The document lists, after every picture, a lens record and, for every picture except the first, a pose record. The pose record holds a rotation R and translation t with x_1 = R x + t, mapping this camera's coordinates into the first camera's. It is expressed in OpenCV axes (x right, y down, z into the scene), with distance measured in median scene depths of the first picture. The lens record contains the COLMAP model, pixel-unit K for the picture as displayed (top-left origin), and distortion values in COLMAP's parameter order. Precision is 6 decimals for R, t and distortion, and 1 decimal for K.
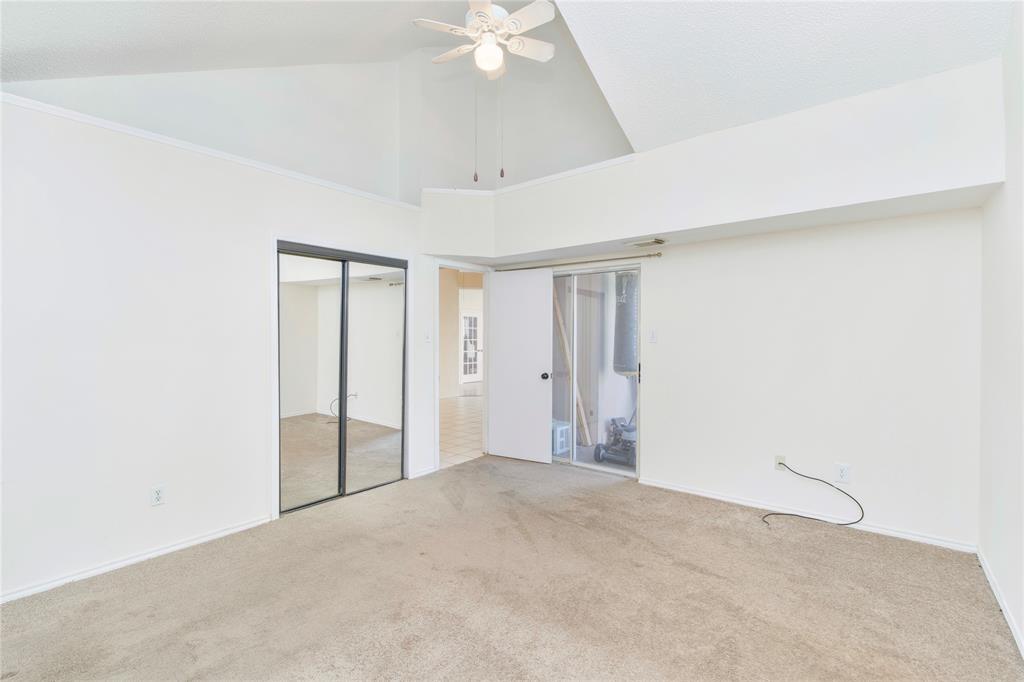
lens RADIAL K [[463.3, 0, 512.4], [0, 463.3, 337.0], [0, 0, 1]] dist [-0.011653, 0.001456]
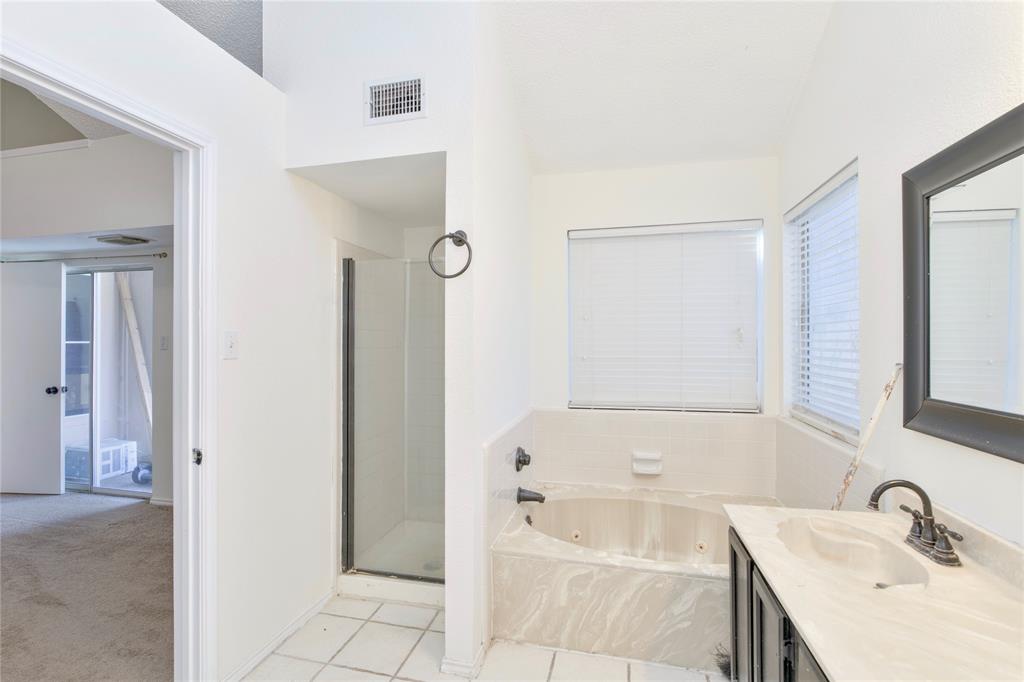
lens RADIAL K [[463.3, 0, 514.8], [0, 463.3, 341.9], [0, 0, 1]] dist [-0.011653, 0.001456]
pose [[0.899933, 0.000766, 0.436028, 0.586508], [0.001175, 0.999991, -0.004183, 0.000354], [-0.436027, 0.004277, 0.899923, -0.146915]]
